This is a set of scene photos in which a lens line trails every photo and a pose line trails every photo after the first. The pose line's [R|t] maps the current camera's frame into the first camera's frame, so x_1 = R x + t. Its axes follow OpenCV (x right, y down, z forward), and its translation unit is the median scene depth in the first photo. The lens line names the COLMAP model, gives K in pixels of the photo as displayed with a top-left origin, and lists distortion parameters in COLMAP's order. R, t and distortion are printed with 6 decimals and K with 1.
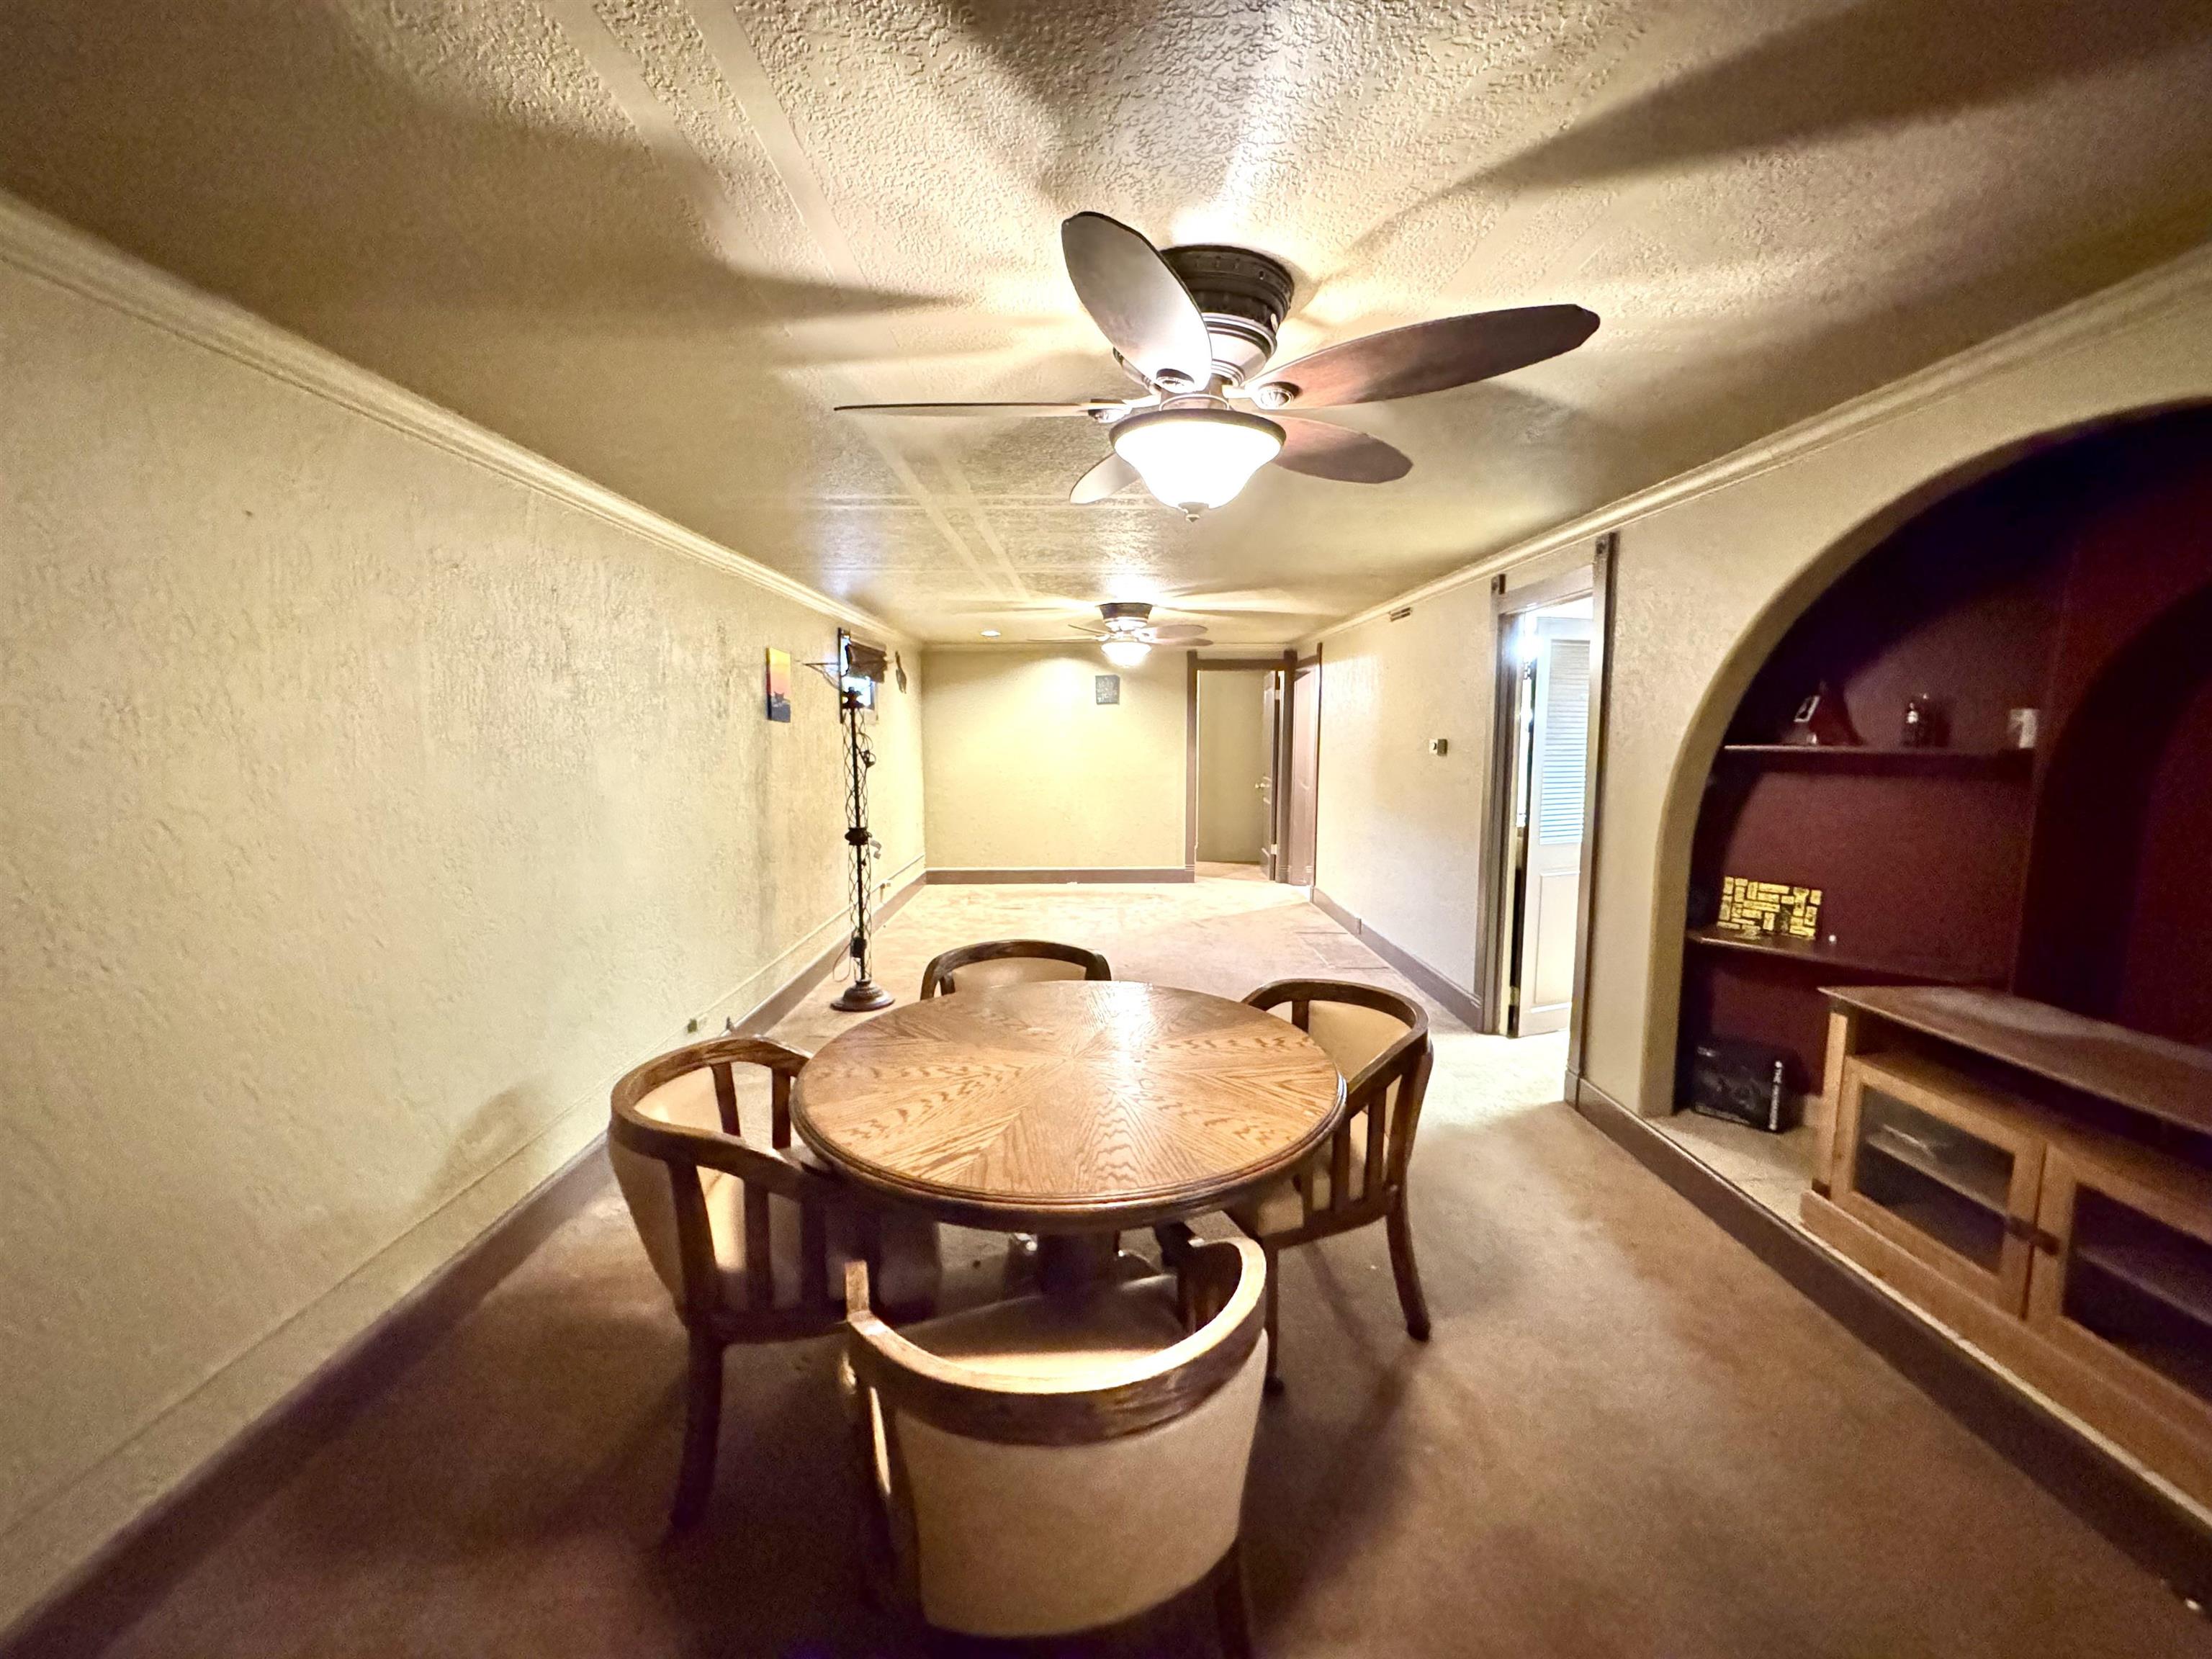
lens RADIAL K [[879.0, 0, 1105.7], [0, 879.0, 826.4], [0, 0, 1]] dist [-0.003559, 0.000115]
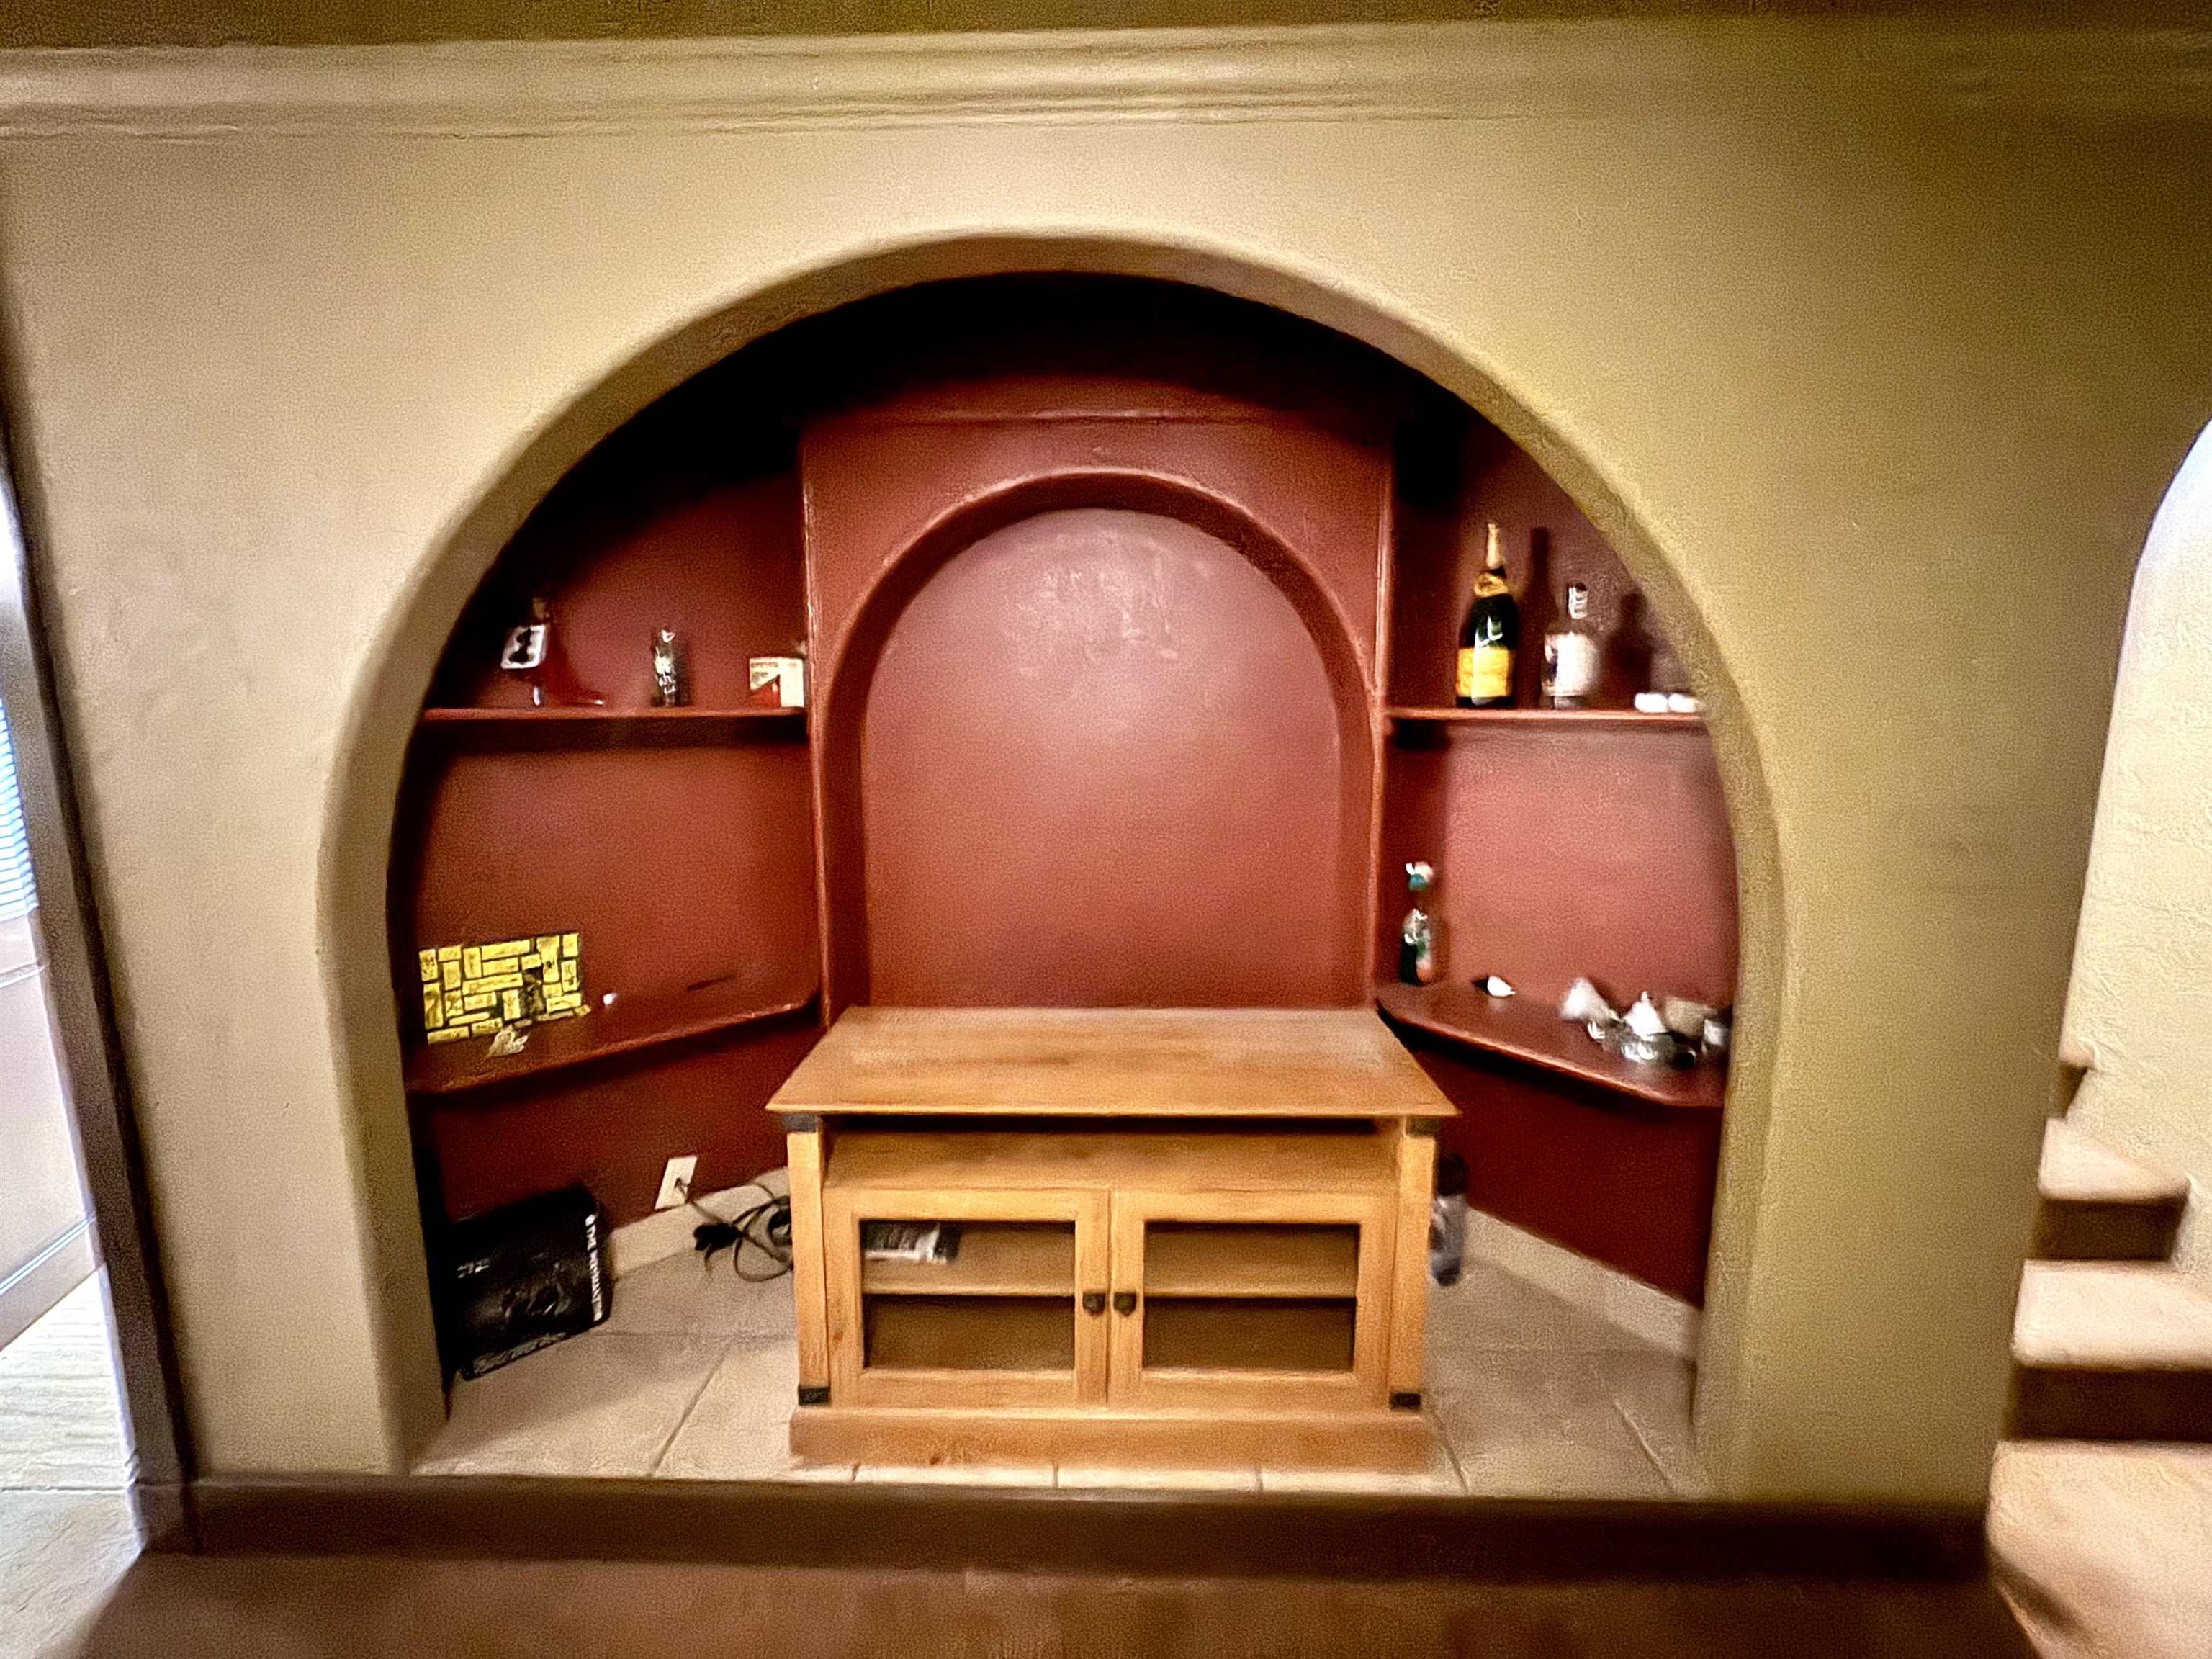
lens RADIAL K [[879.0, 0, 1106.4], [0, 879.0, 822.8], [0, 0, 1]] dist [-0.003559, 0.000115]
pose [[0.034082, -0.139186, 0.989680, 0.204969], [0.117197, 0.983979, 0.134348, -0.049618], [-0.992524, 0.111409, 0.049848, 0.586291]]
